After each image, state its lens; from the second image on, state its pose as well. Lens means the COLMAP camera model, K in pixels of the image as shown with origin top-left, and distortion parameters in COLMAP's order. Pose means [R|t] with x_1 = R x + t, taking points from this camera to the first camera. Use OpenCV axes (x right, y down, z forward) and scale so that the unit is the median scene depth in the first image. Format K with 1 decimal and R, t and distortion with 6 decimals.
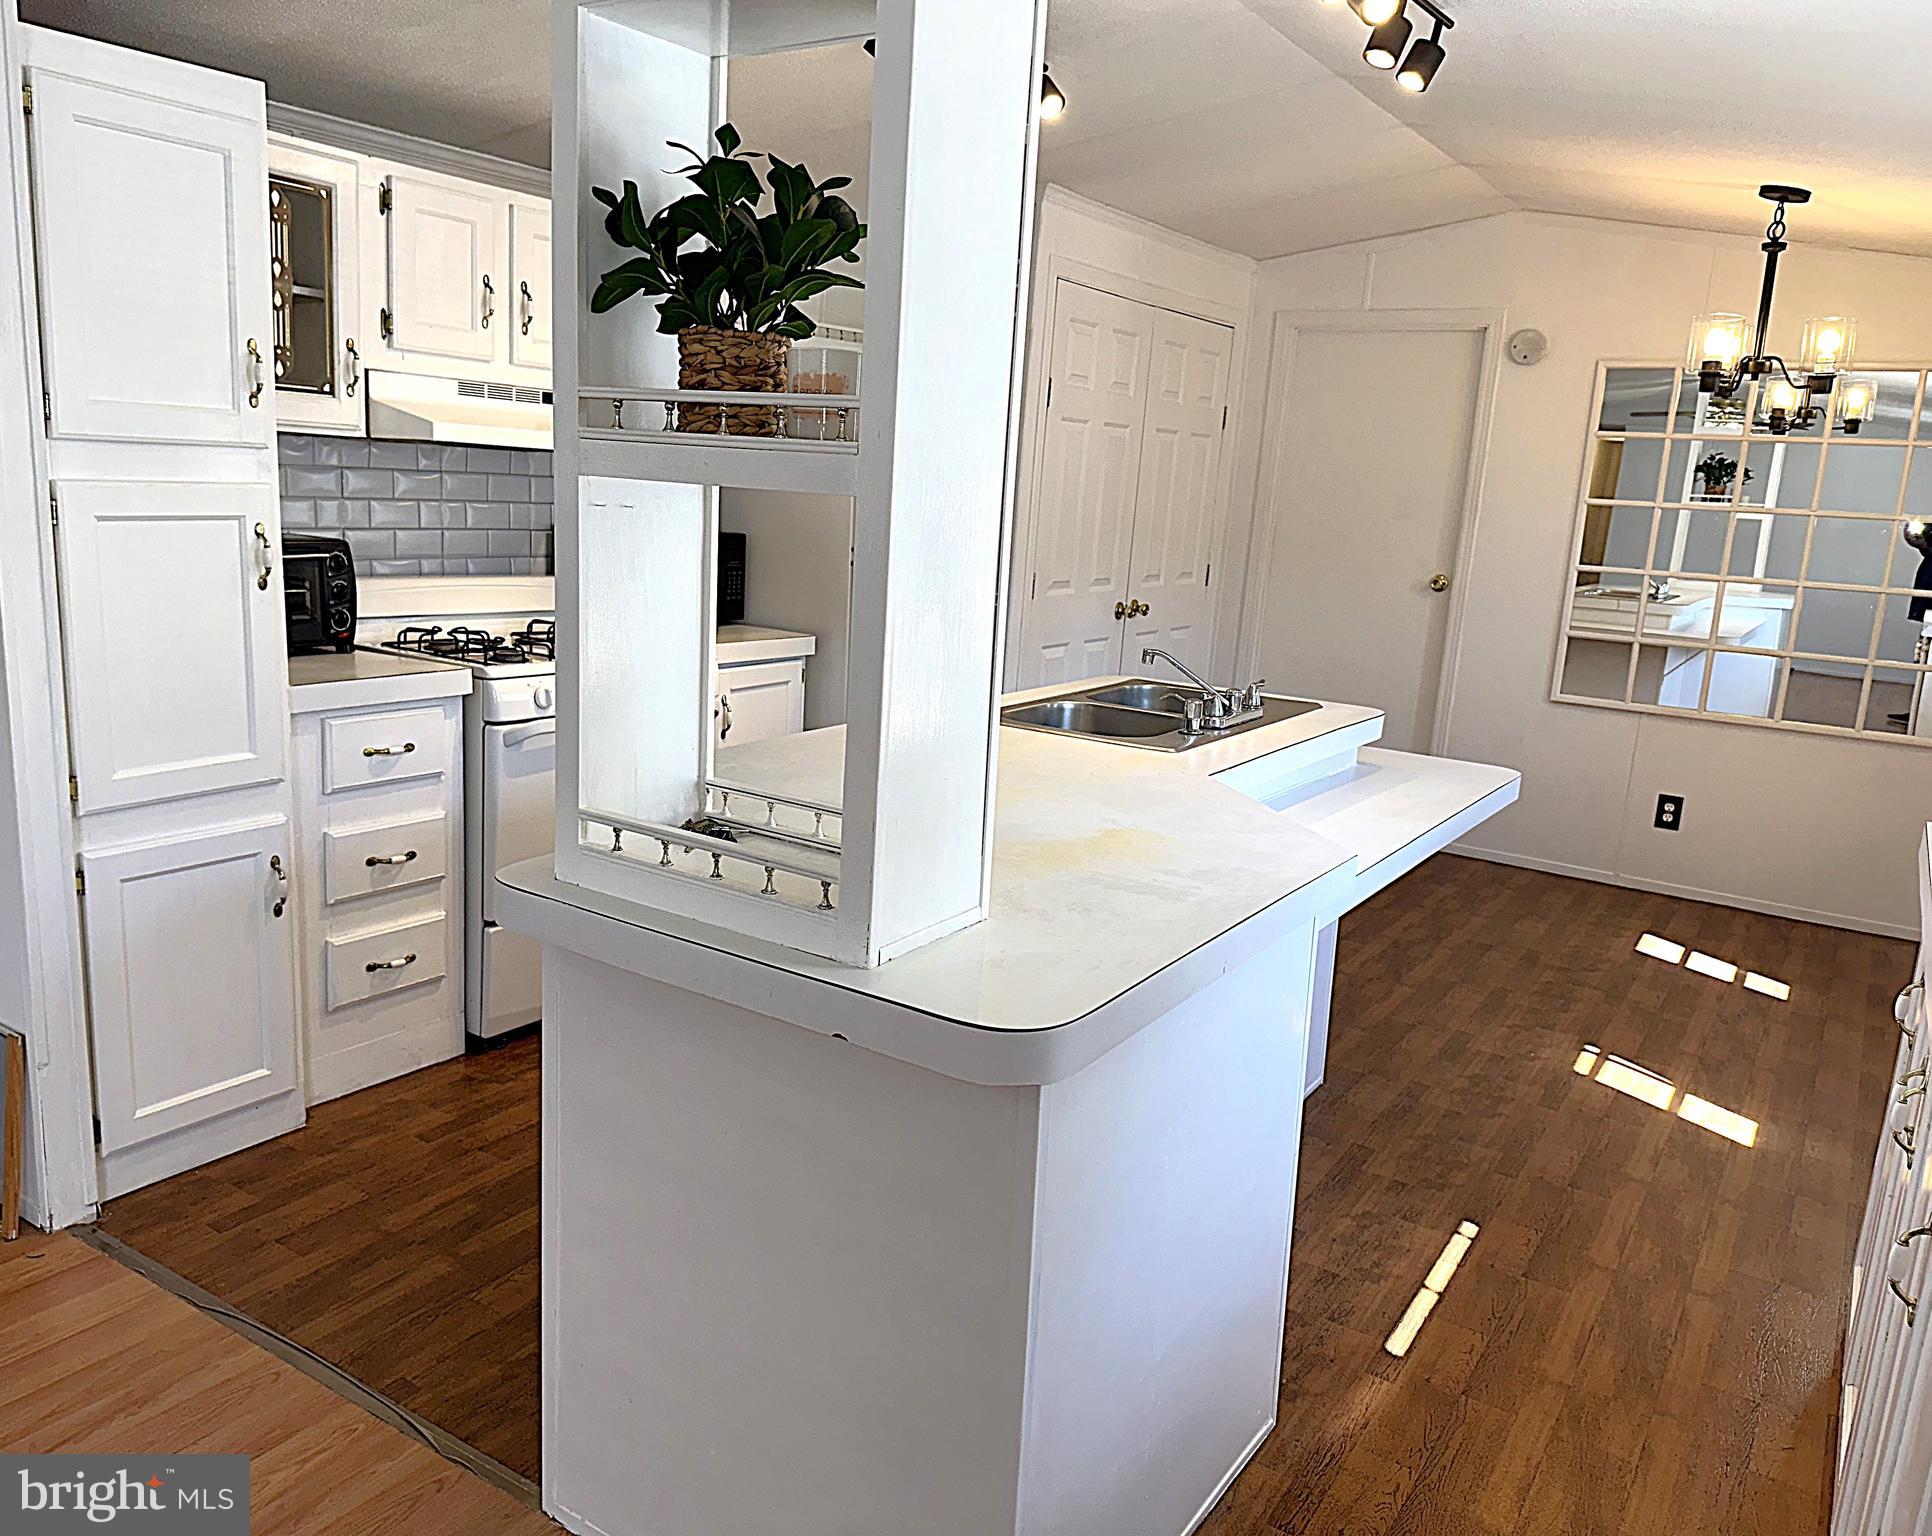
lens RADIAL K [[1484.1, 0, 896.0], [0, 1484.1, 762.1], [0, 0, 1]] dist [0.032123, -0.054240]
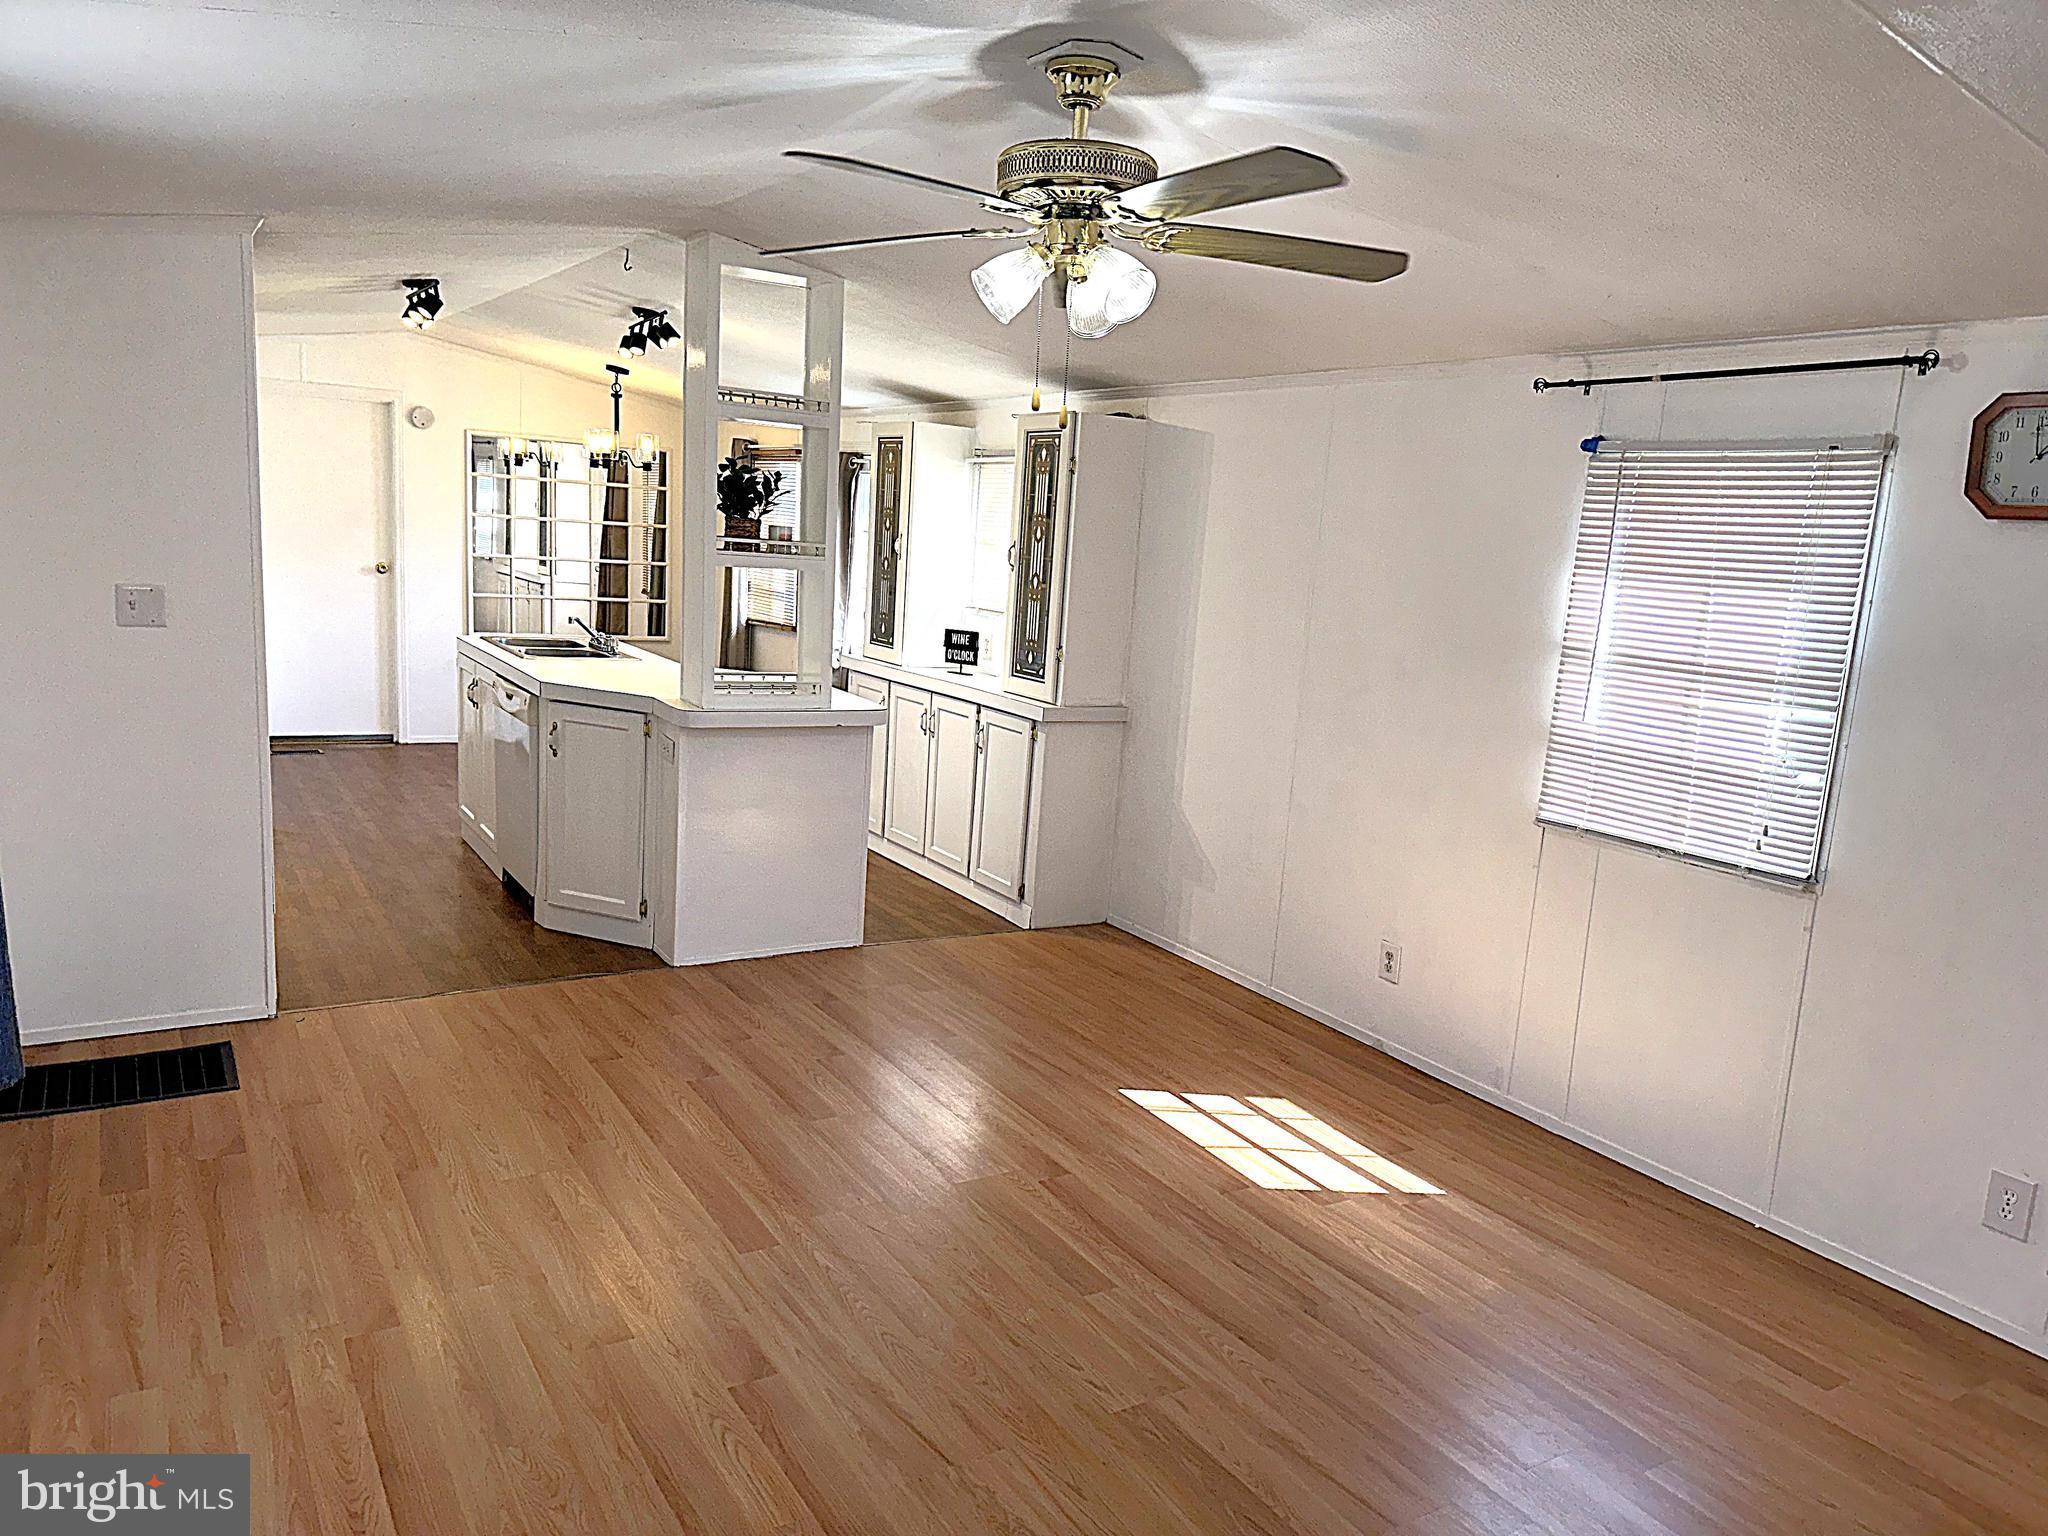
lens RADIAL K [[1440.1, 0, 1027.0], [0, 1440.1, 776.3], [0, 0, 1]] dist [0.064405, -0.086833]
pose [[0.410682, -0.183771, 0.893067, -1.178697], [0.137149, 0.980784, 0.138753, -0.042391], [-0.901405, 0.065500, 0.427995, -0.349601]]
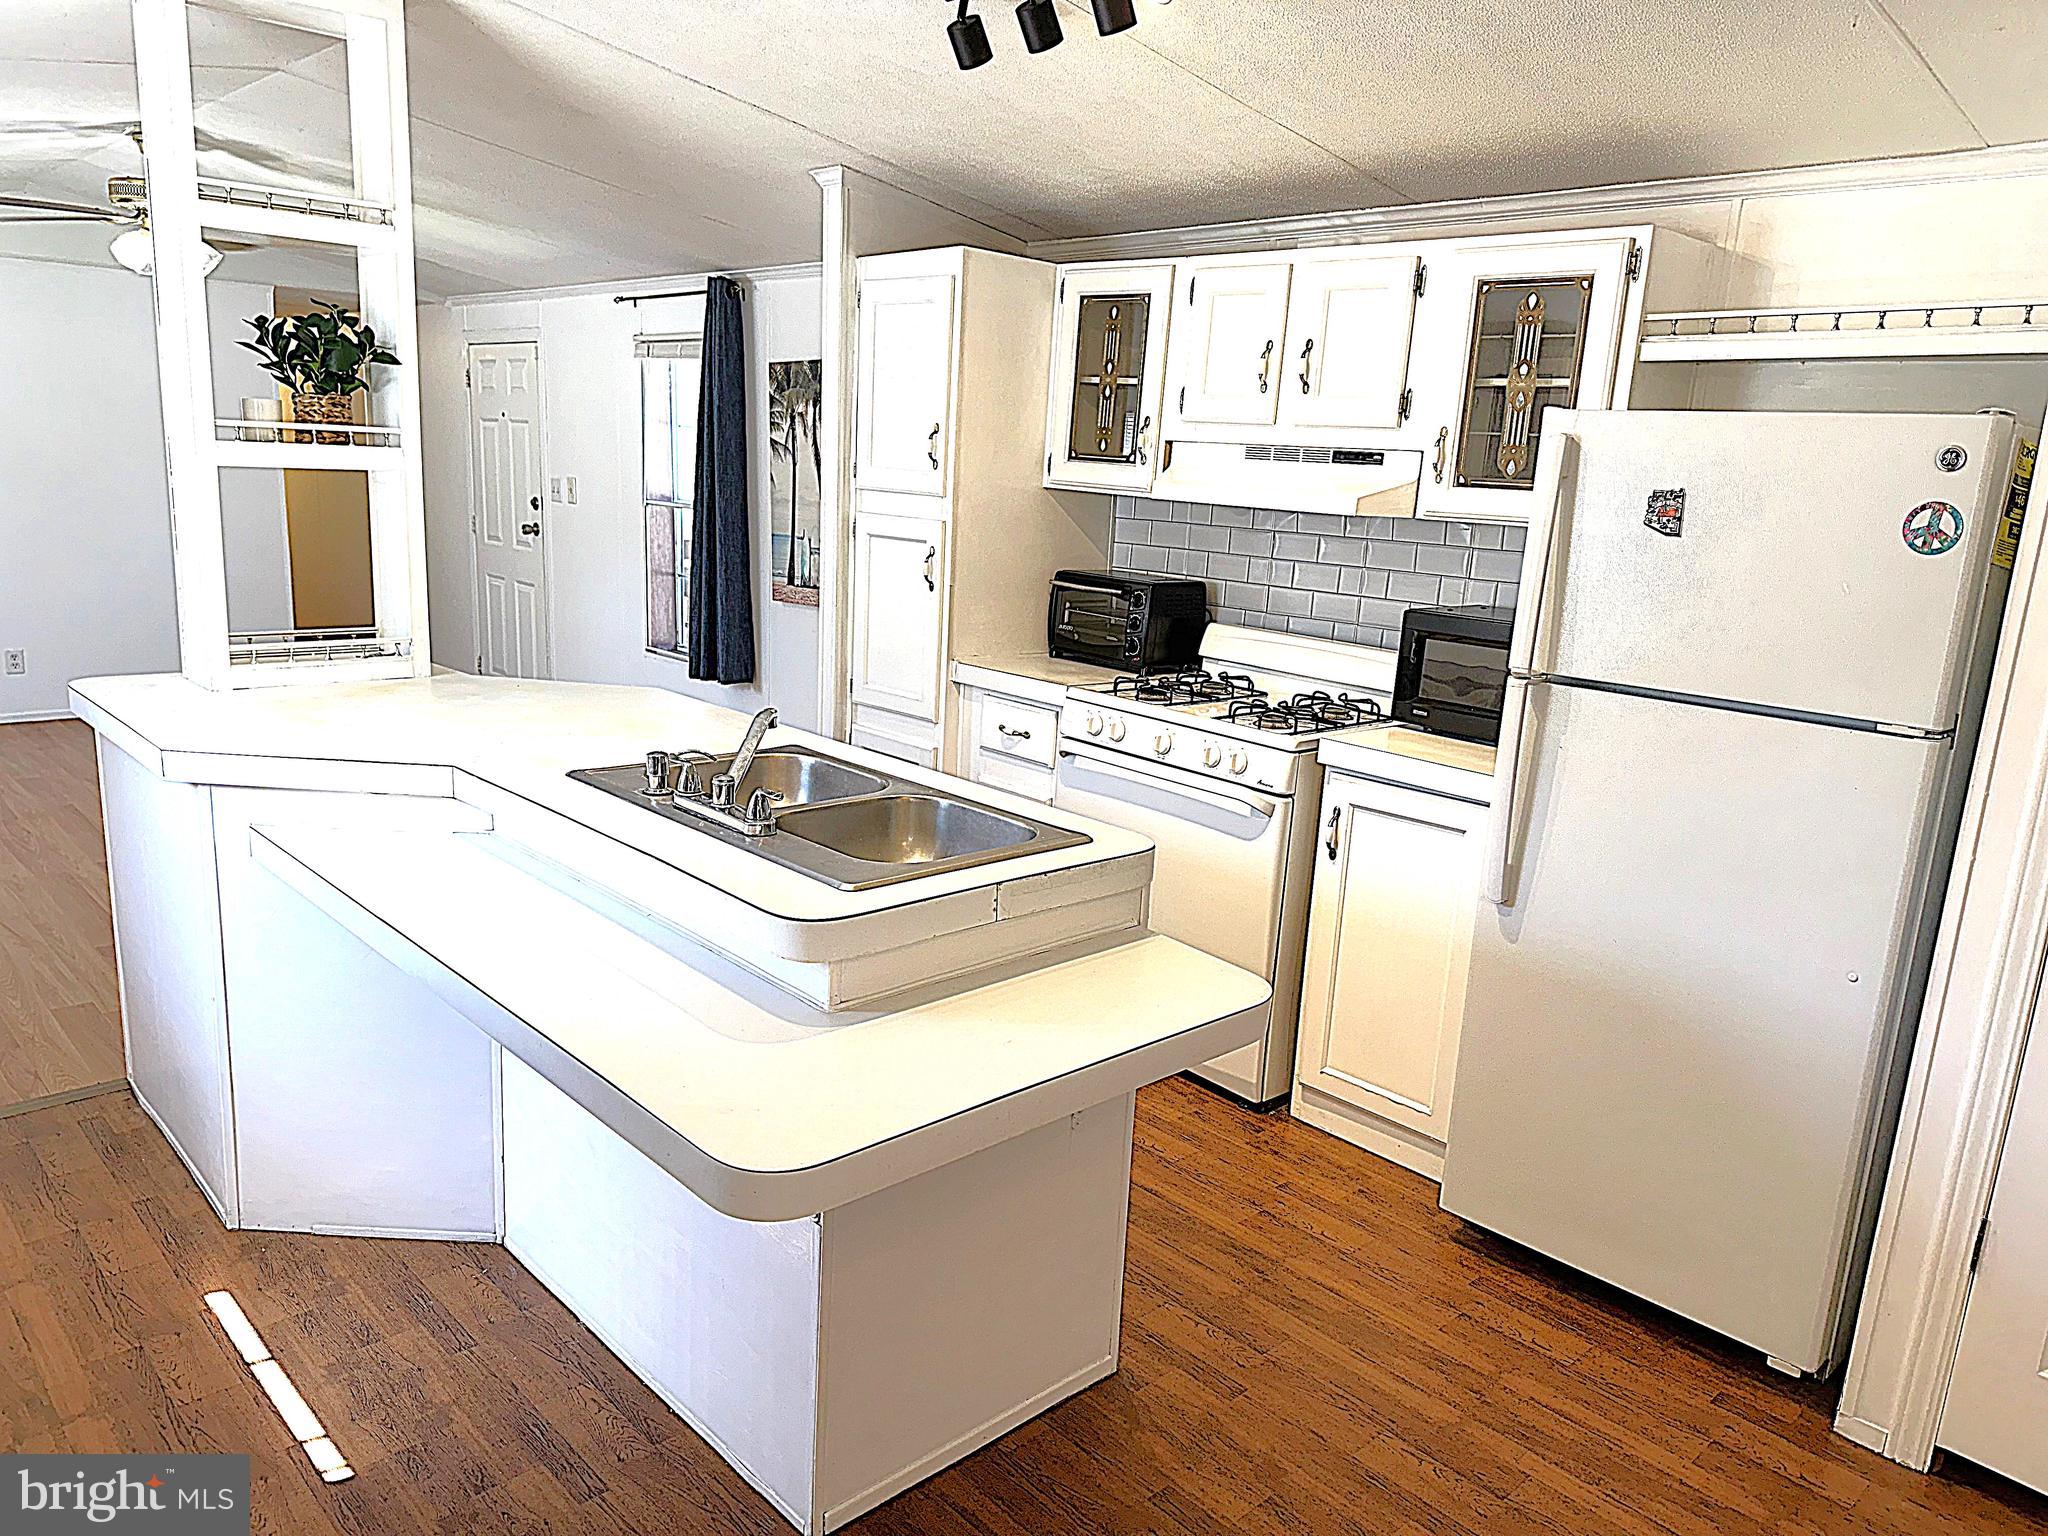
lens RADIAL K [[1440.1, 0, 1026.0], [0, 1440.1, 787.1], [0, 0, 1]] dist [0.064405, -0.086833]
pose [[-0.215940, 0.157086, -0.963688, 0.754859], [-0.252975, 0.944271, 0.210607, -0.198165], [0.943066, 0.289268, -0.164167, 1.067080]]
